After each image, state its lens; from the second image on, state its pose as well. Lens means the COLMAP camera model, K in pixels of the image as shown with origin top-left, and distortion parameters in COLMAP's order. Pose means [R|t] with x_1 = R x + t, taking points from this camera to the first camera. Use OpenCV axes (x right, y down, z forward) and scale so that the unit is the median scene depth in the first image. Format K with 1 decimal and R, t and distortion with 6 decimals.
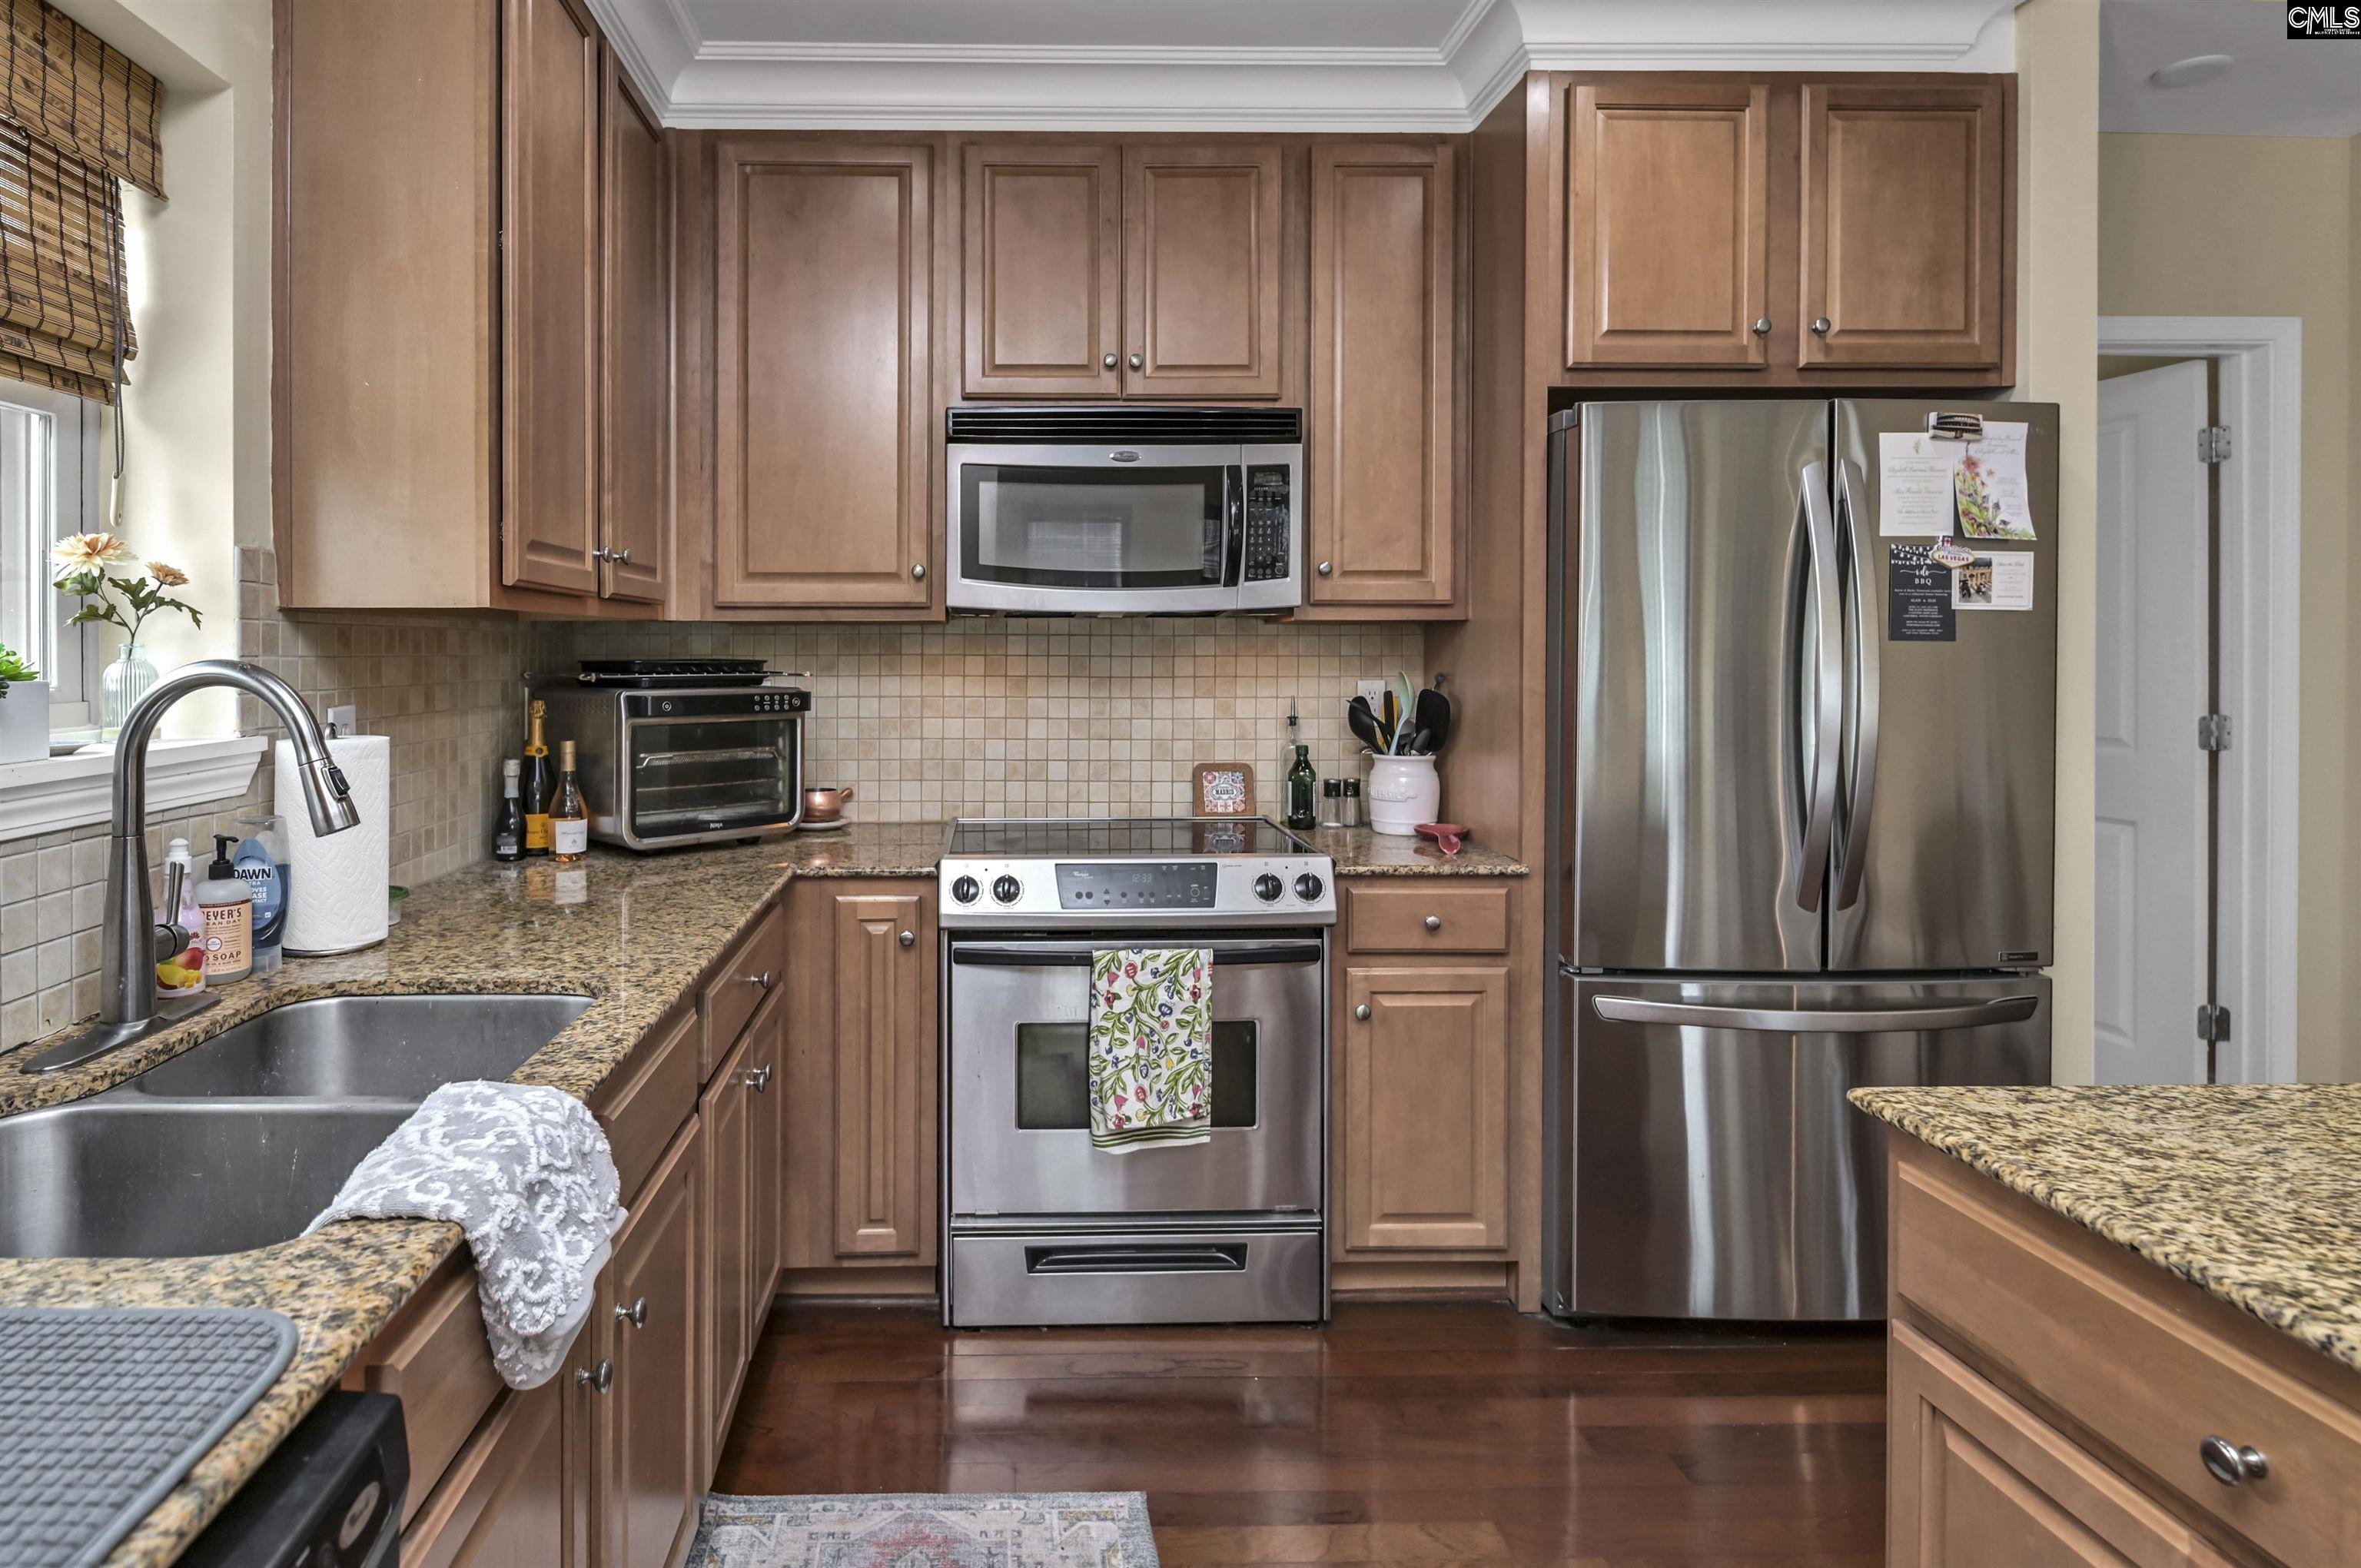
lens RADIAL K [[1274.9, 0, 1017.6], [0, 1274.9, 654.6], [0, 0, 1]] dist [-0.001180, 0.000258]
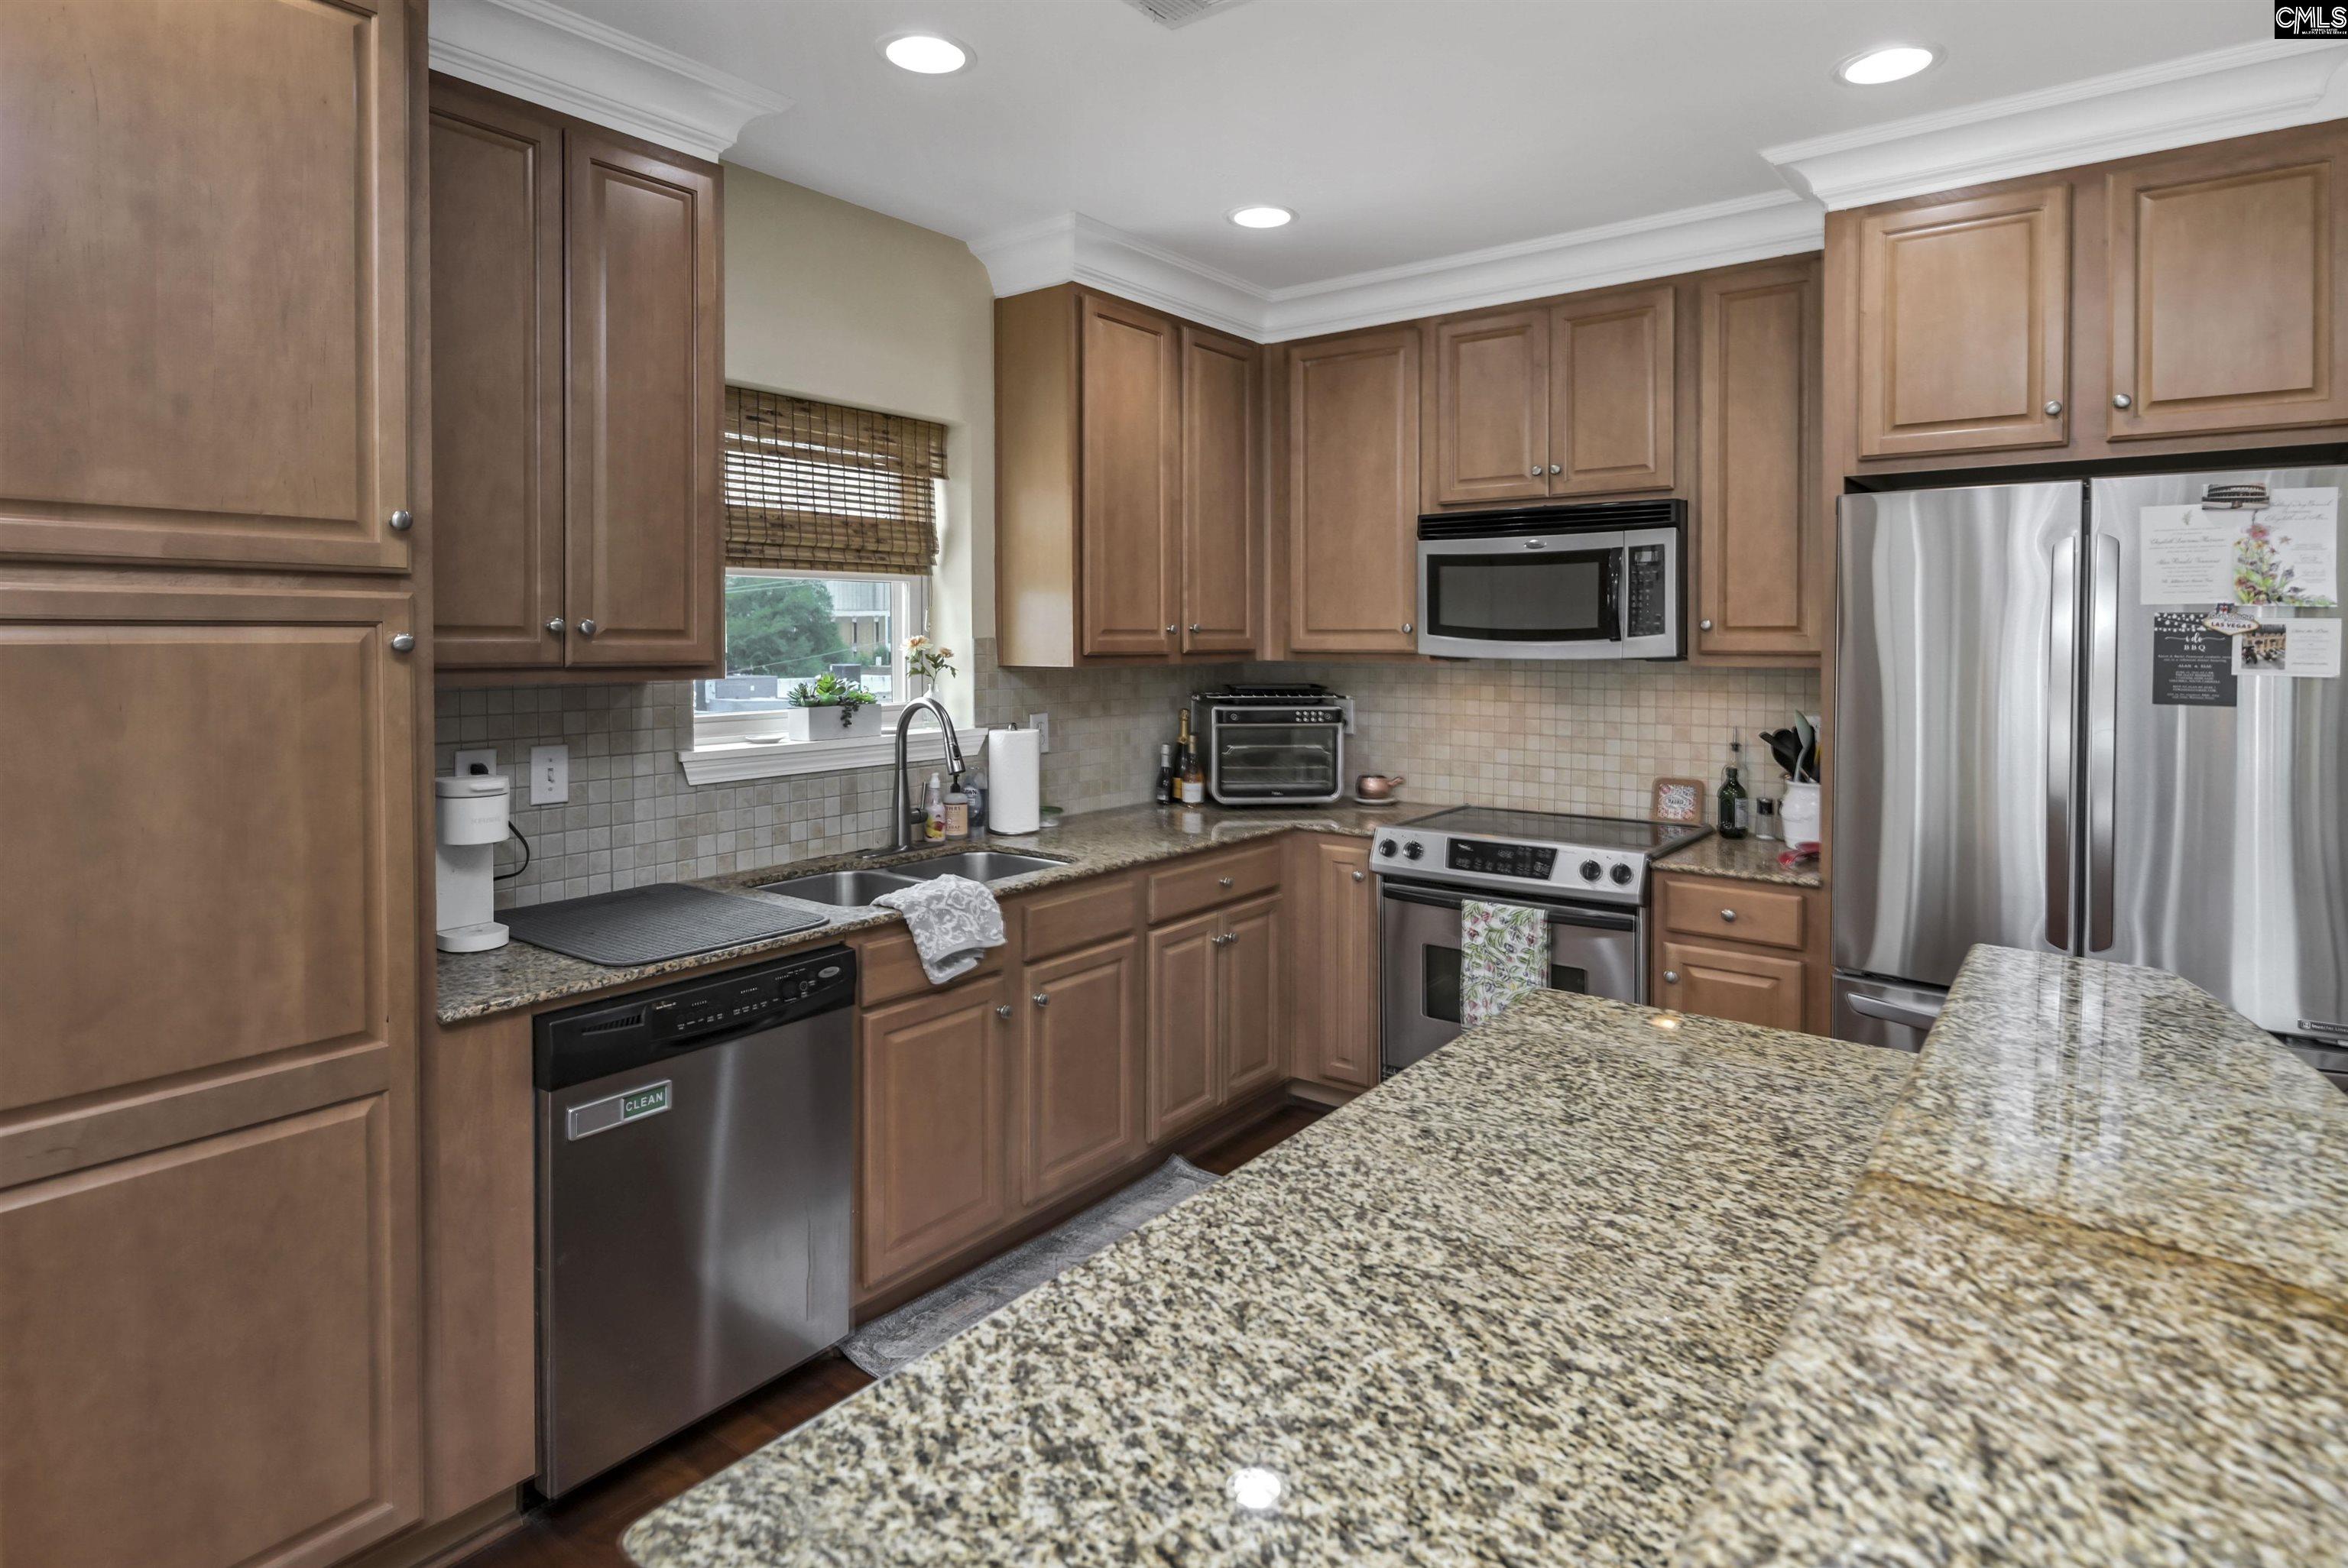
lens RADIAL K [[1267.7, 0, 1180.9], [0, 1267.7, 653.7], [0, 0, 1]] dist [-0.001180, 0.000258]
pose [[0.781928, 0.010567, -0.623279, 0.675374], [-0.003052, 0.999909, 0.013123, -0.060742], [0.623361, -0.008358, 0.781890, -0.303427]]
